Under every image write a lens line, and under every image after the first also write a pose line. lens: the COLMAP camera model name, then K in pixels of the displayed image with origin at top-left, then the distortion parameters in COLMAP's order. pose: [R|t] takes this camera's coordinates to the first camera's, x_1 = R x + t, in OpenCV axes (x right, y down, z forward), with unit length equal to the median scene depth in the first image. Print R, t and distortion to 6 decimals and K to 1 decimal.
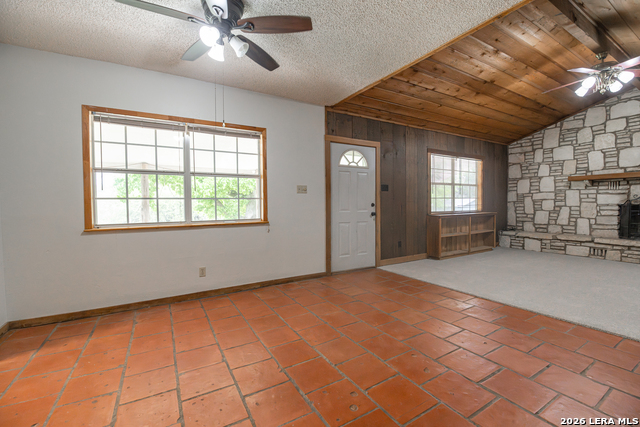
lens RADIAL K [[280.4, 0, 318.8], [0, 280.4, 209.9], [0, 0, 1]] dist [-0.000714, -0.009480]
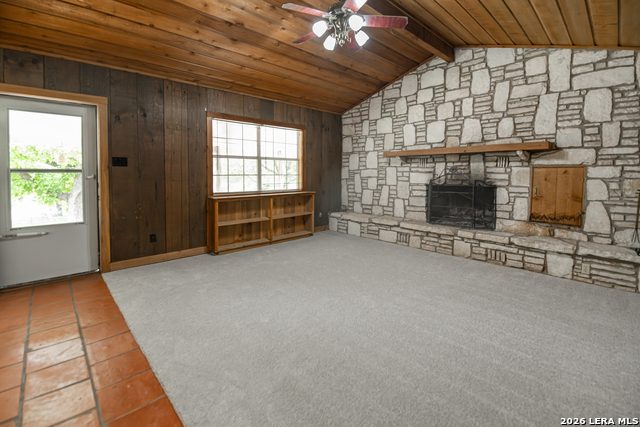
lens RADIAL K [[293.4, 0, 319.9], [0, 293.4, 183.8], [0, 0, 1]] dist [-0.000997, -0.012688]
pose [[0.975211, 0.001417, 0.221274, 0.485415], [-0.003461, 0.999955, 0.008850, -0.025776], [-0.221252, -0.009397, 0.975171, 0.130601]]
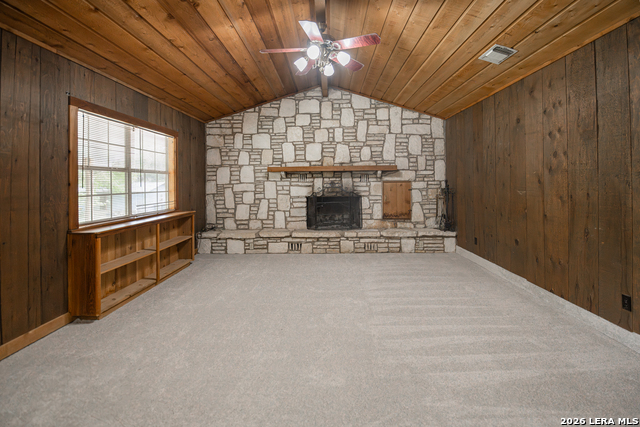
lens RADIAL K [[289.6, 0, 330.0], [0, 289.6, 181.1], [0, 0, 1]] dist [-0.002537, -0.000468]
pose [[0.510540, 0.007616, 0.859820, 0.177944], [0.027693, 0.999296, -0.025295, -0.042982], [-0.859408, 0.036725, 0.509970, 0.333891]]
